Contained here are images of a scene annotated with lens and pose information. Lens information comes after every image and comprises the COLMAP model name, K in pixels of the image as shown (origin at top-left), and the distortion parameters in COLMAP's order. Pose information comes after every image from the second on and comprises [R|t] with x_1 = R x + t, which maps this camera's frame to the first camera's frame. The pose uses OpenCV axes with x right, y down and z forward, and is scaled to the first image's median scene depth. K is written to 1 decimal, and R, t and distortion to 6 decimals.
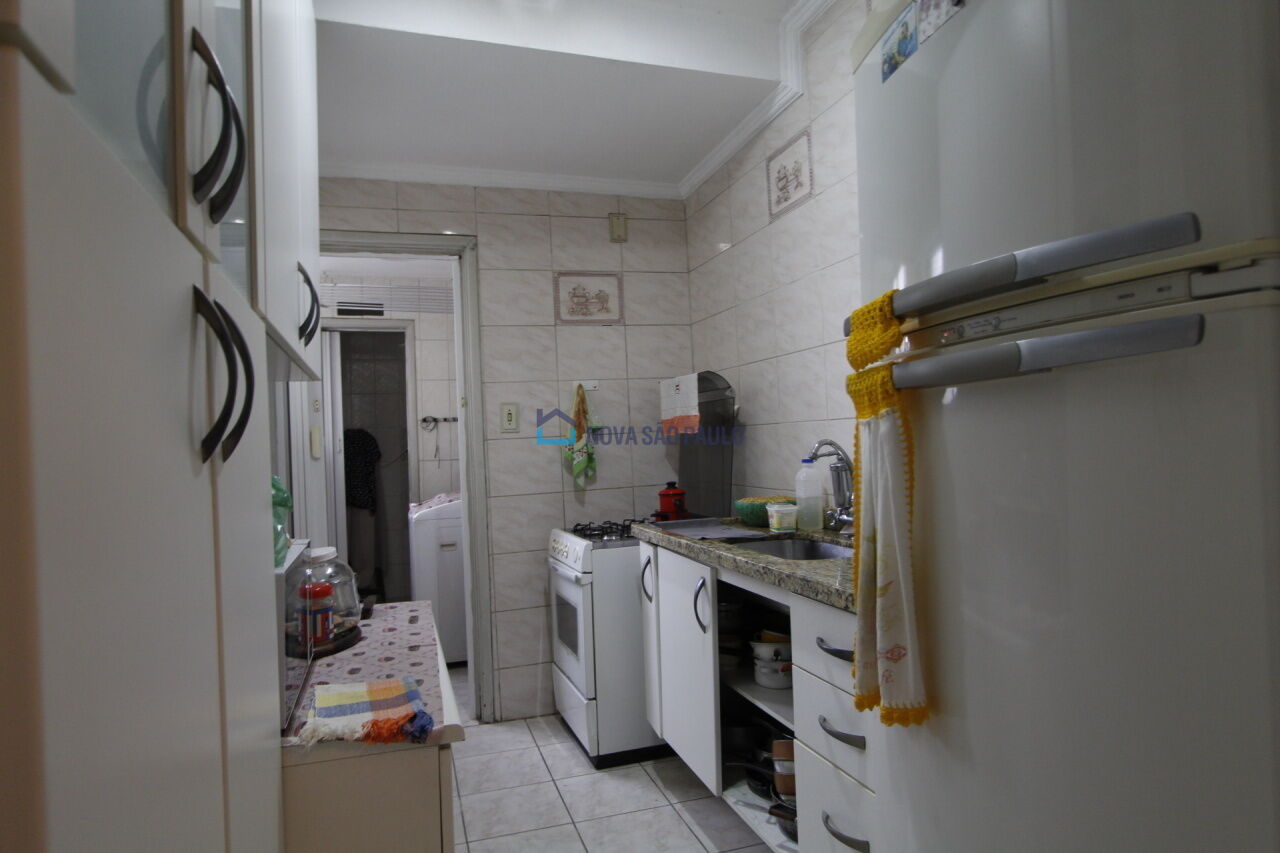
lens RADIAL K [[763.5, 0, 640.0], [0, 763.5, 426.5], [0, 0, 1]] dist [-0.016127, 0.003575]
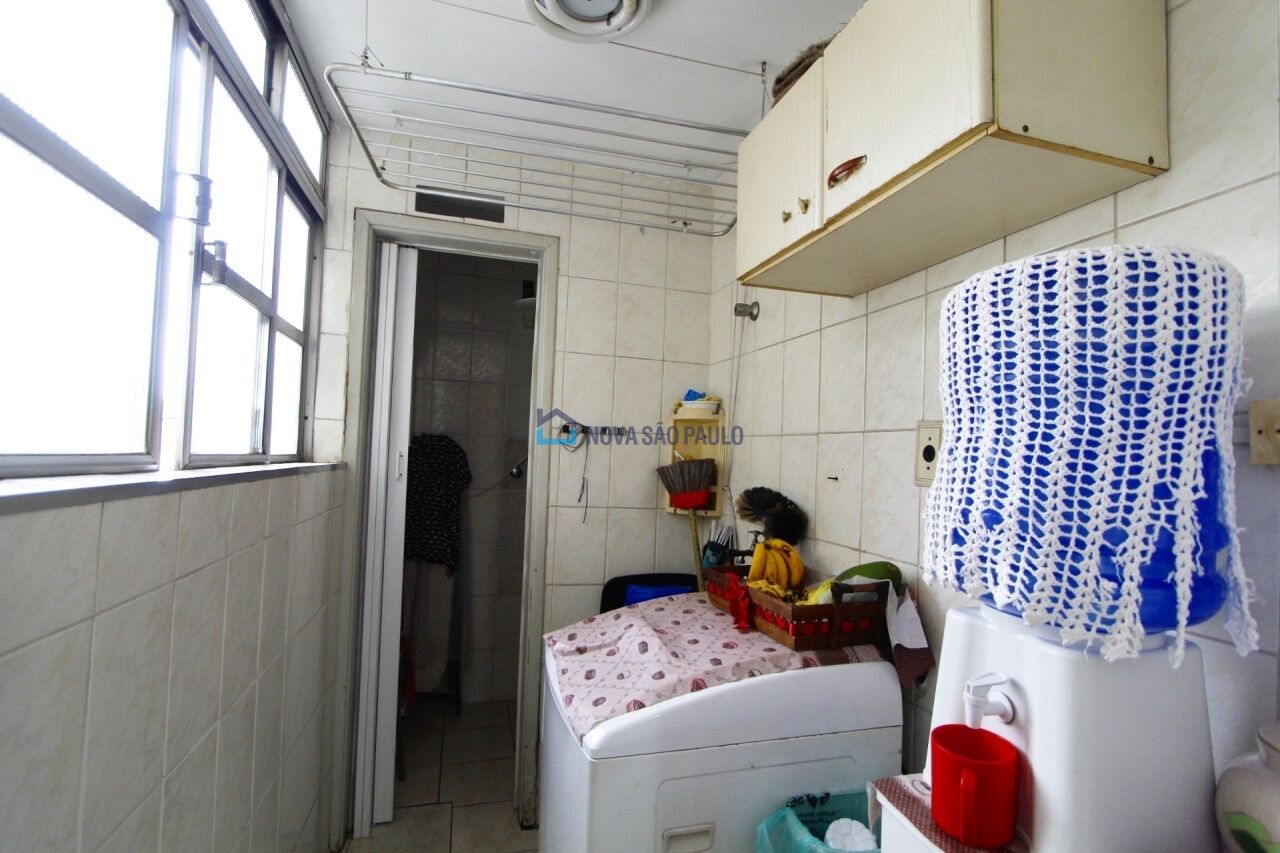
lens RADIAL K [[587.9, 0, 638.8], [0, 587.9, 433.0], [0, 0, 1]] dist [-0.014599, 0.001581]
pose [[0.996779, 0.073541, -0.031989, -0.218525], [-0.074030, 0.997152, -0.014389, -0.003351], [0.030839, 0.016711, 0.999385, 0.598410]]
